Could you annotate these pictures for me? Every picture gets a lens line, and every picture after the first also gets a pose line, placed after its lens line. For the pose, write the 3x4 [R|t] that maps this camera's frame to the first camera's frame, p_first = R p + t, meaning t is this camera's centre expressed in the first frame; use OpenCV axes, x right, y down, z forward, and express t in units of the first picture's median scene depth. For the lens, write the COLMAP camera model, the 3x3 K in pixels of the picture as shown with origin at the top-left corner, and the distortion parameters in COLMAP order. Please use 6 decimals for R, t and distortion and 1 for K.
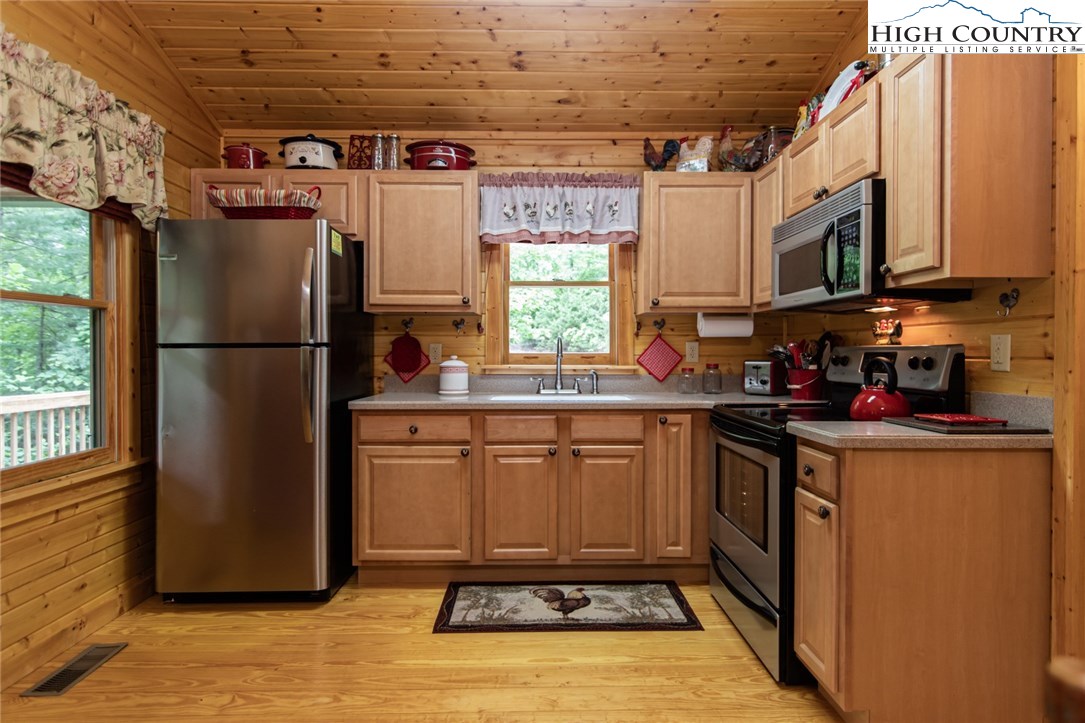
lens RADIAL K [[571.5, 0, 544.7], [0, 571.5, 356.3], [0, 0, 1]] dist [0.002962, 0.000741]
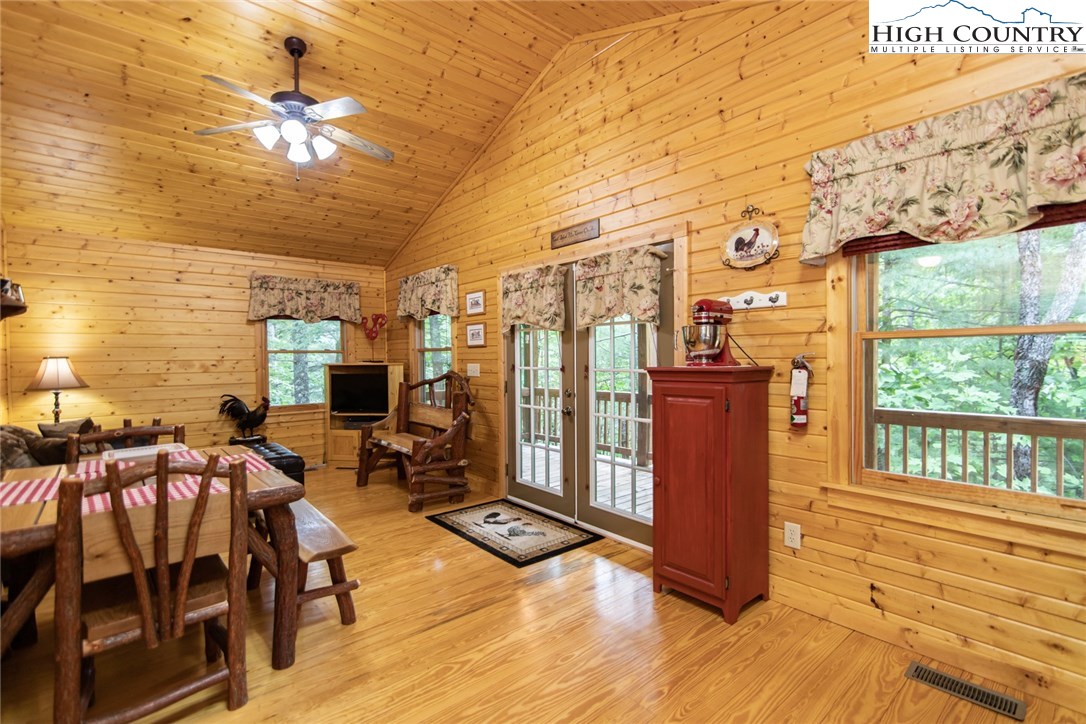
lens RADIAL K [[491.0, 0, 548.4], [0, 491.0, 366.5], [0, 0, 1]] dist [0.000922, -0.001679]
pose [[-0.770484, 0.018966, -0.637177, 0.235339], [0.004702, 0.999699, 0.024070, -0.047476], [0.637442, 0.015549, -0.770342, 0.887575]]
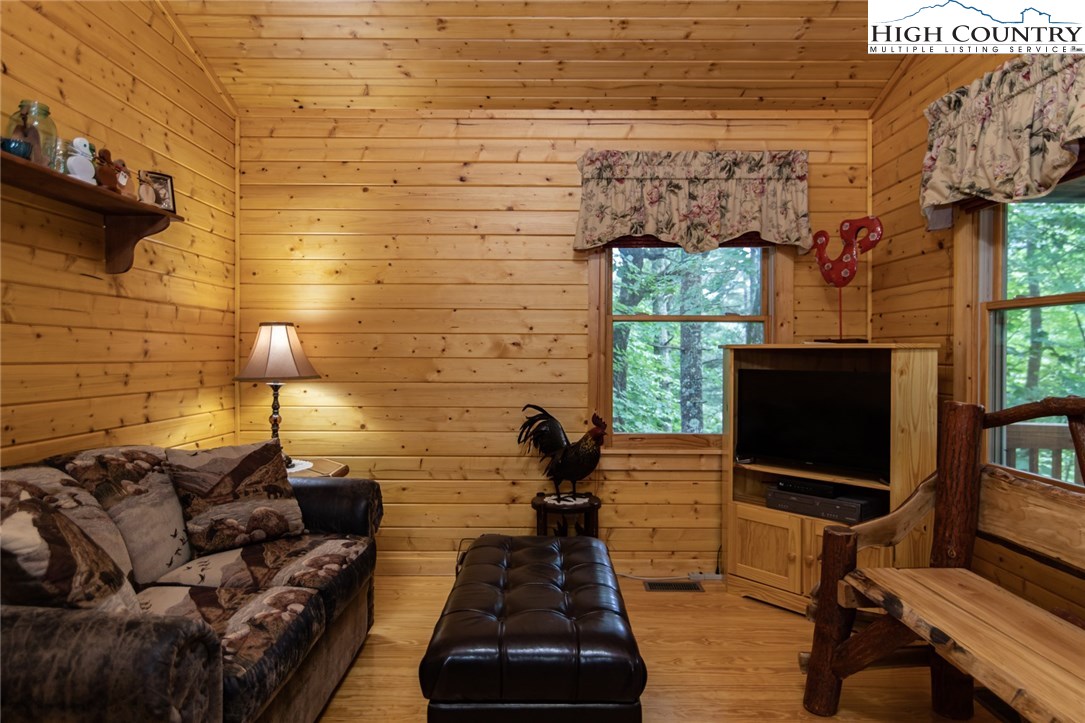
lens RADIAL K [[639.5, 0, 546.1], [0, 639.5, 357.5], [0, 0, 1]] dist [-0.004817, 0.000328]
pose [[-0.999868, -0.006135, 0.015069, -0.042898], [-0.005908, 0.999868, 0.015116, -0.007435], [-0.015160, 0.015025, -0.999772, -0.116708]]
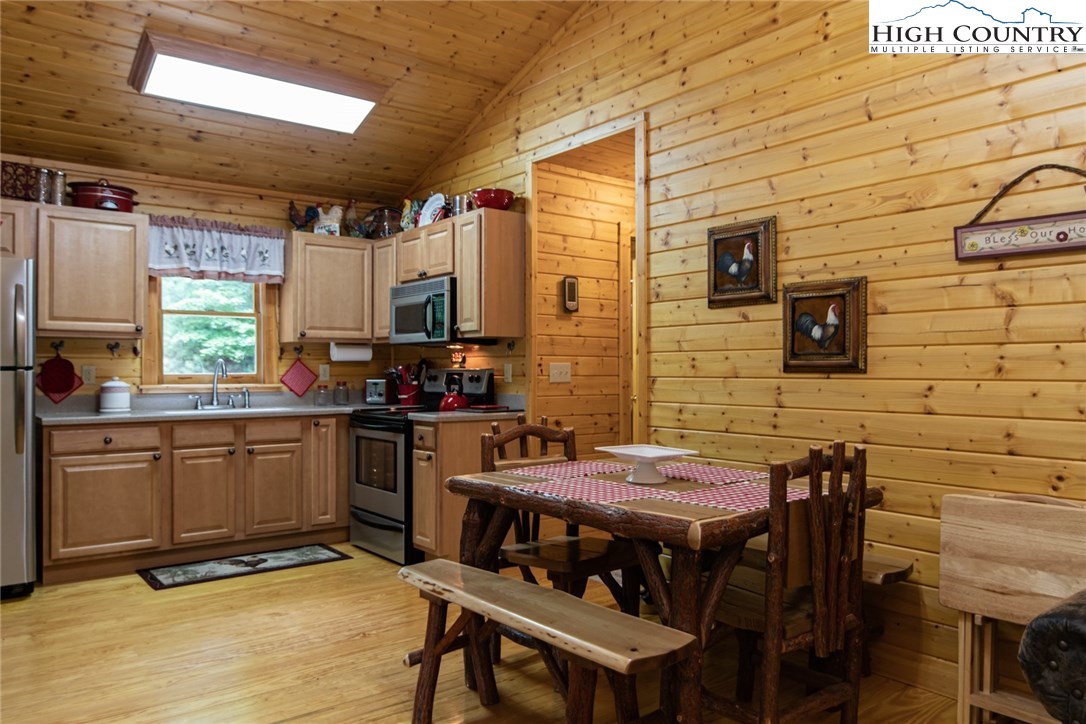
lens RADIAL K [[809.2, 0, 554.3], [0, 809.2, 365.3], [0, 0, 1]] dist [0.009421, -0.013465]
pose [[0.797907, 0.001262, 0.602779, -0.483958], [0.006522, 0.999921, -0.010727, -0.001323], [-0.602745, 0.012490, 0.797836, -0.846687]]
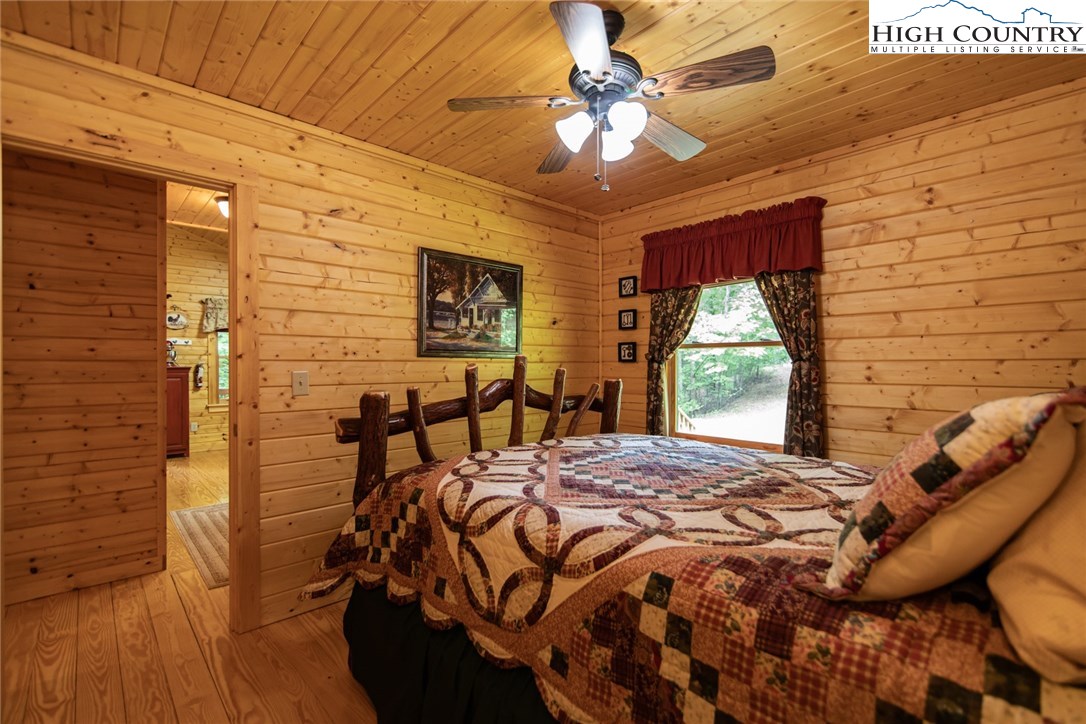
lens RADIAL K [[491.0, 0, 551.4], [0, 491.0, 365.9], [0, 0, 1]] dist [0.000922, -0.001679]
pose [[0.673881, 0.002425, -0.738836, 2.369976], [-0.006361, 0.999977, -0.002520, -0.033505], [0.738812, 0.006398, 0.673881, 0.156612]]
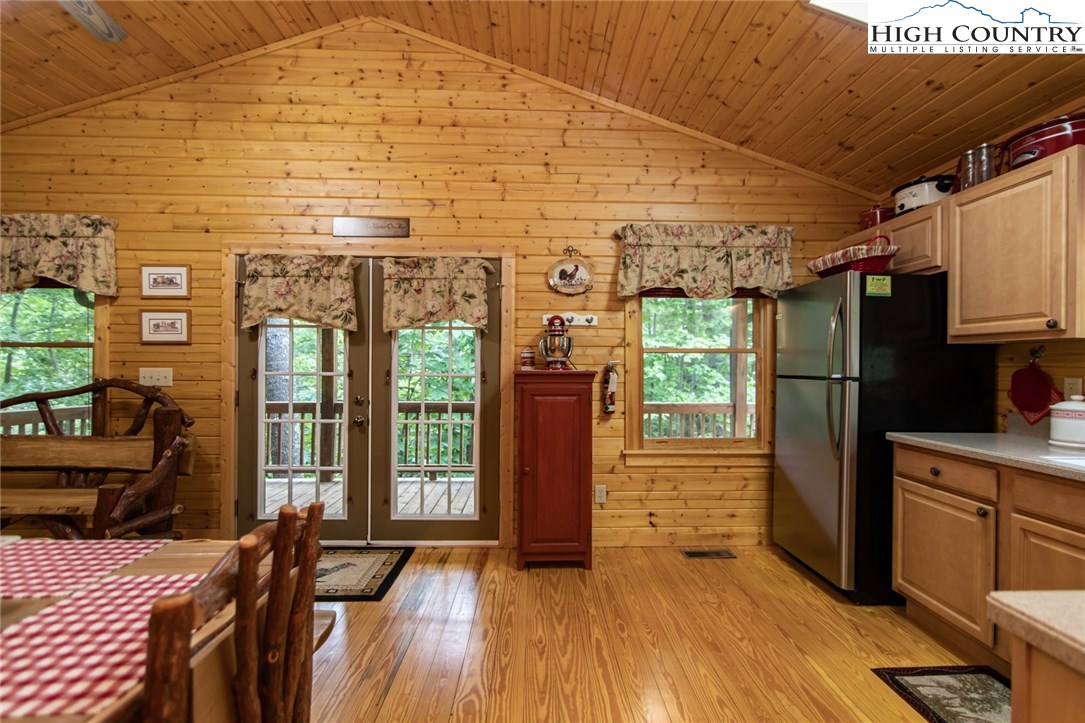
lens RADIAL K [[490.5, 0, 545.6], [0, 490.5, 365.8], [0, 0, 1]] dist [0.000922, -0.001679]
pose [[0.016181, 0.002725, -0.999865, 0.541372], [-0.012860, 0.999914, 0.002517, -0.037392], [0.999786, 0.012818, 0.016215, 0.336004]]
